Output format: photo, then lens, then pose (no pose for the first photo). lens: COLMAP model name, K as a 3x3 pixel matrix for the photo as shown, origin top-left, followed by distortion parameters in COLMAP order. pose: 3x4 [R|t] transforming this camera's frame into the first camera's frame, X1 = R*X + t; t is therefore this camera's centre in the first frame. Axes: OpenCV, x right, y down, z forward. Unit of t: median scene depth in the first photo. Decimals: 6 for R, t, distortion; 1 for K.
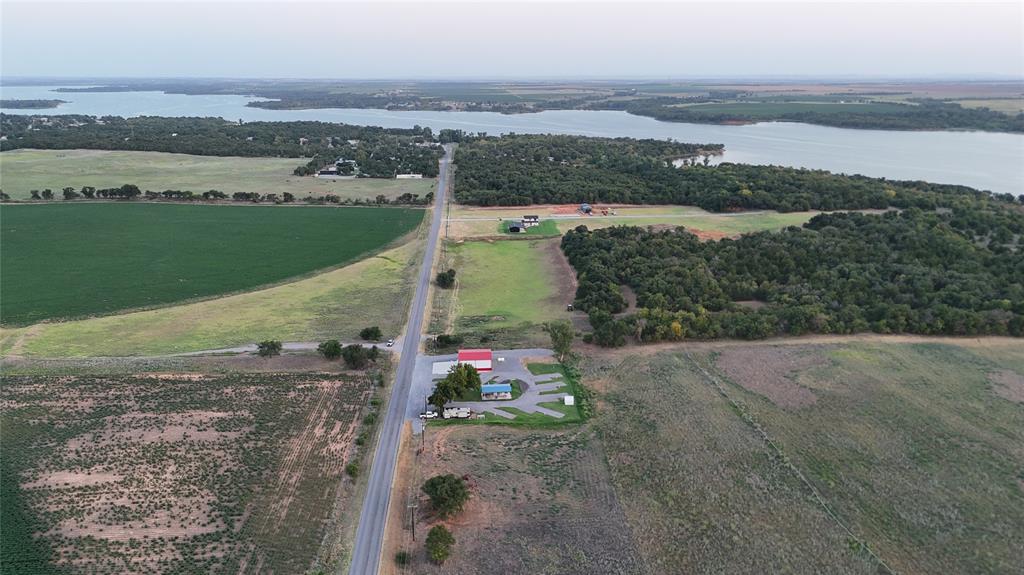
lens RADIAL K [[754.1, 0, 512.0], [0, 754.1, 287.5], [0, 0, 1]] dist [0.066826, -0.063366]
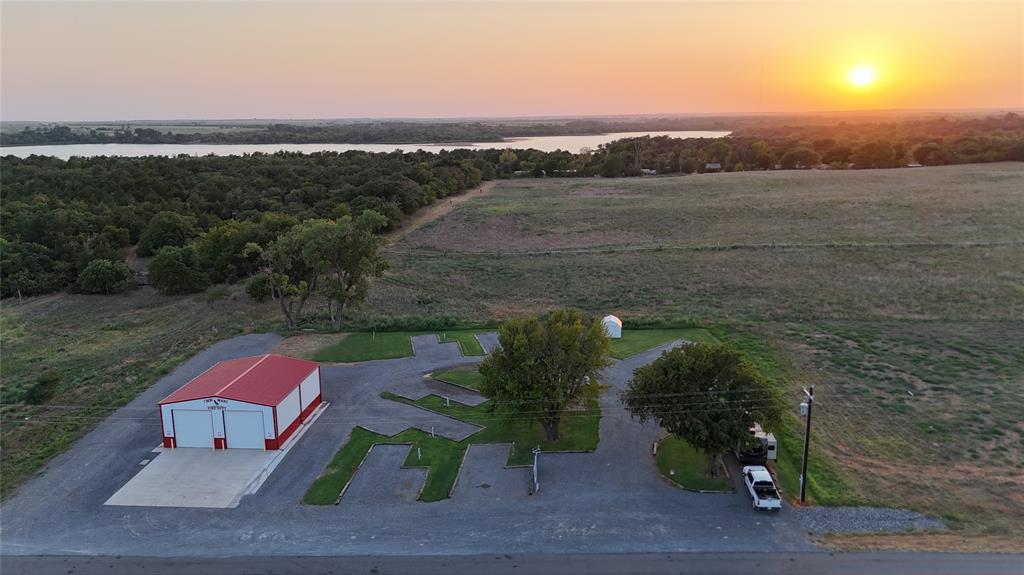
lens RADIAL K [[754.1, 0, 512.0], [0, 754.1, 287.5], [0, 0, 1]] dist [0.066826, -0.063366]
pose [[0.157430, -0.217654, 0.963246, -0.409792], [0.280313, 0.945137, 0.167749, 0.055402], [-0.946911, 0.243602, 0.209804, 1.208280]]
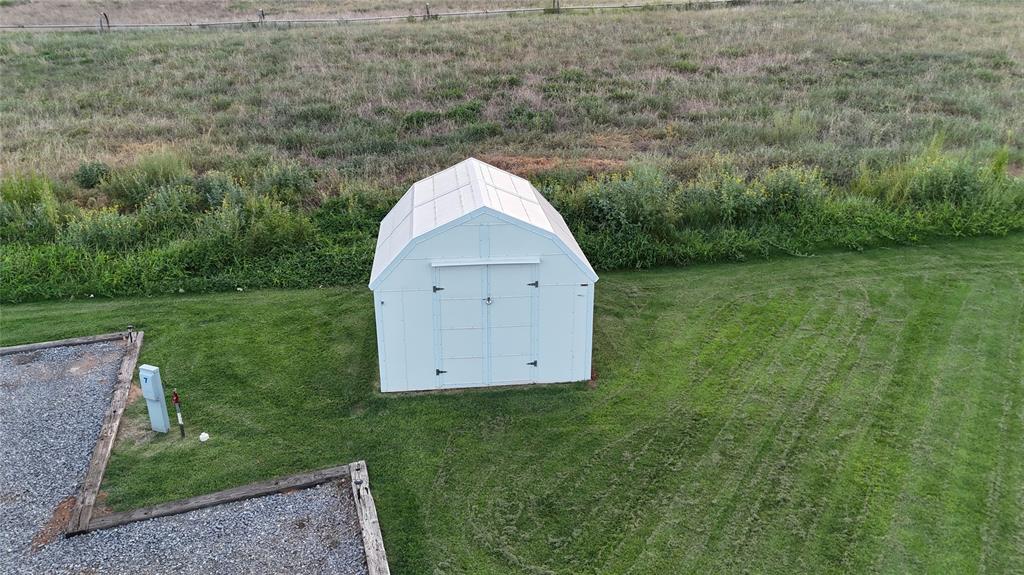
lens RADIAL K [[754.1, 0, 512.0], [0, 754.1, 287.5], [0, 0, 1]] dist [0.066826, -0.063366]
pose [[-0.083882, -0.366616, 0.926583, 0.047359], [0.270931, 0.886440, 0.375260, 0.169151], [-0.958937, 0.282518, 0.024971, 1.256523]]
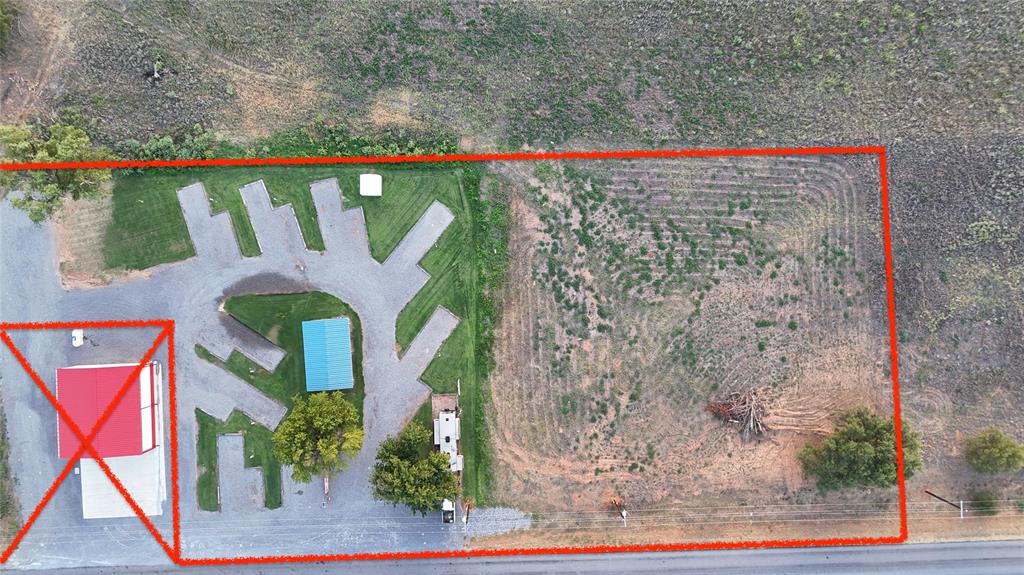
lens RADIAL K [[749.3, 0, 512.0], [0, 749.3, 287.5], [0, 0, 1]] dist [0.078052, -0.076231]
pose [[0.030000, -0.999531, 0.006178, 0.020765], [0.258009, 0.013715, 0.966045, -0.310554], [-0.965677, -0.027387, 0.258299, 1.018008]]
